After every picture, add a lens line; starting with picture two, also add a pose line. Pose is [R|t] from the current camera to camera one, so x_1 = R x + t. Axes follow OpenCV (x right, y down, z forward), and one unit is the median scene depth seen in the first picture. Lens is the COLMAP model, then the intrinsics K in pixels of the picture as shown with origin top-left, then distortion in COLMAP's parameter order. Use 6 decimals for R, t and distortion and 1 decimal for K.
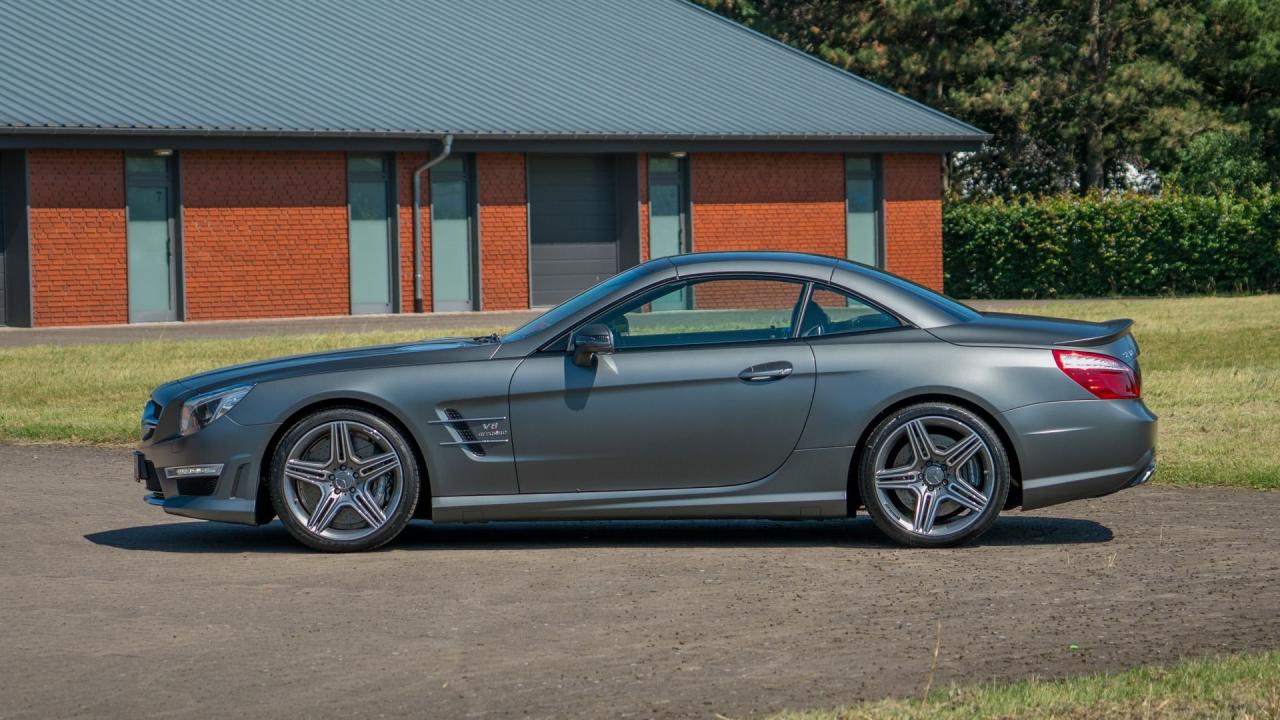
lens RADIAL K [[4169.1, 0, 640.0], [0, 4169.1, 360.0], [0, 0, 1]] dist [0.544860, -0.834408]
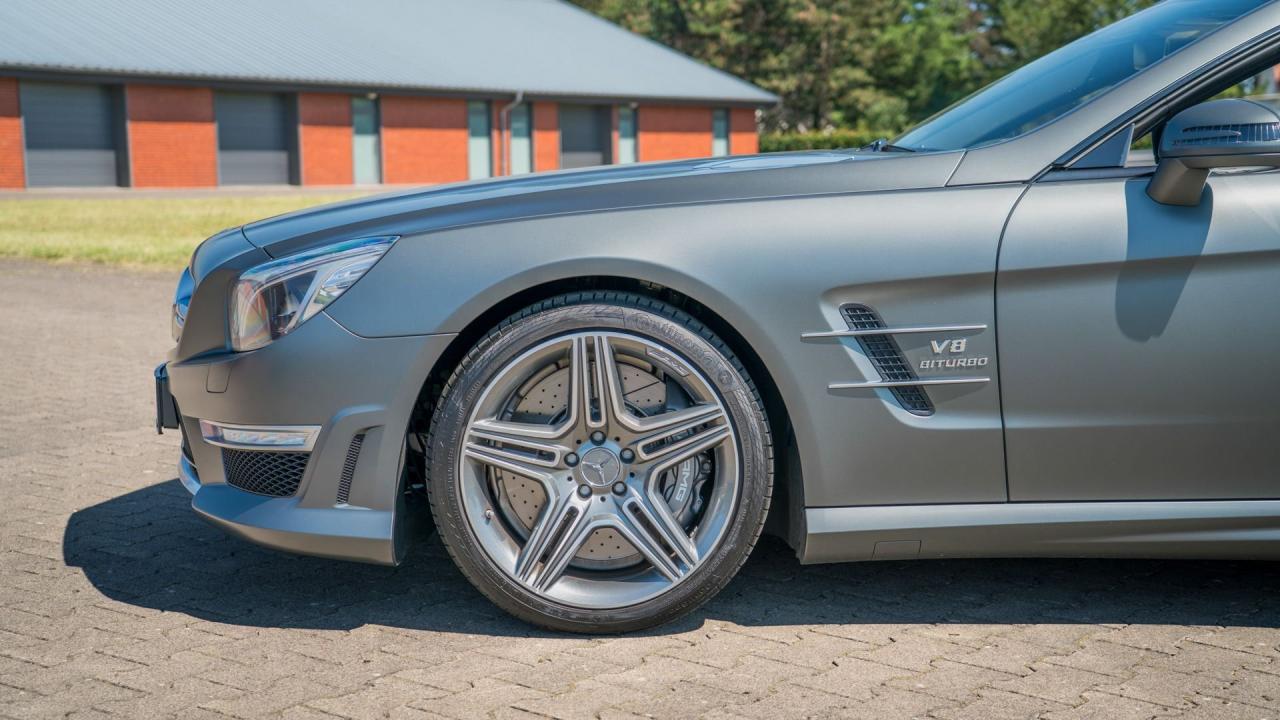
lens RADIAL K [[1938.9, 0, 640.0], [0, 1938.9, 360.0], [0, 0, 1]] dist [0.115242, 0.012308]
pose [[0.999724, 0.009407, 0.021505, -0.070683], [-0.011048, 0.996928, 0.077544, 0.002327], [-0.020710, -0.077760, 0.996757, 0.797725]]
